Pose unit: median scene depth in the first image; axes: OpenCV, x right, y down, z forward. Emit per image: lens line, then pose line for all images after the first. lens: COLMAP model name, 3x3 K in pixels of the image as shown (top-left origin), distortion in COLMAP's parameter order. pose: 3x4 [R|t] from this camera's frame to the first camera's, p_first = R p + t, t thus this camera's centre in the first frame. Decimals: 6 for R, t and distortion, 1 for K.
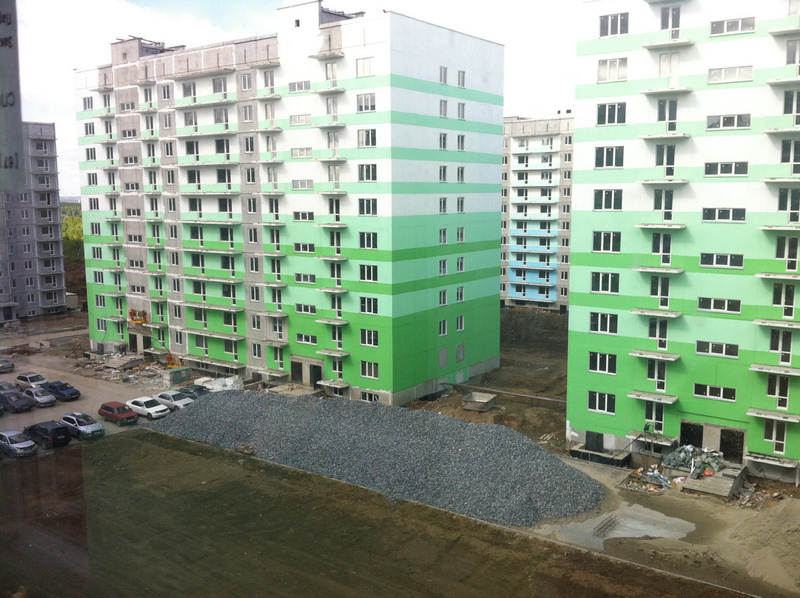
lens RADIAL K [[779.1, 0, 400.0], [0, 779.1, 299.0], [0, 0, 1]] dist [0.100353, -0.269315]
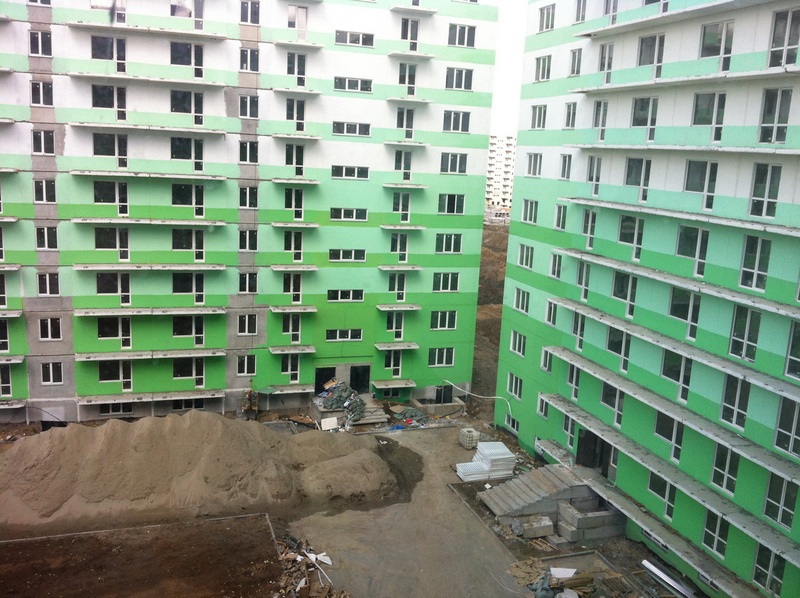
lens RADIAL K [[761.4, 0, 400.0], [0, 761.4, 299.0], [0, 0, 1]] dist [0.083877, -0.254272]
pose [[0.572984, -0.112929, 0.811749, -0.420819], [0.054516, 0.993519, 0.099736, -0.033711], [-0.817752, -0.012894, 0.575427, 0.327250]]
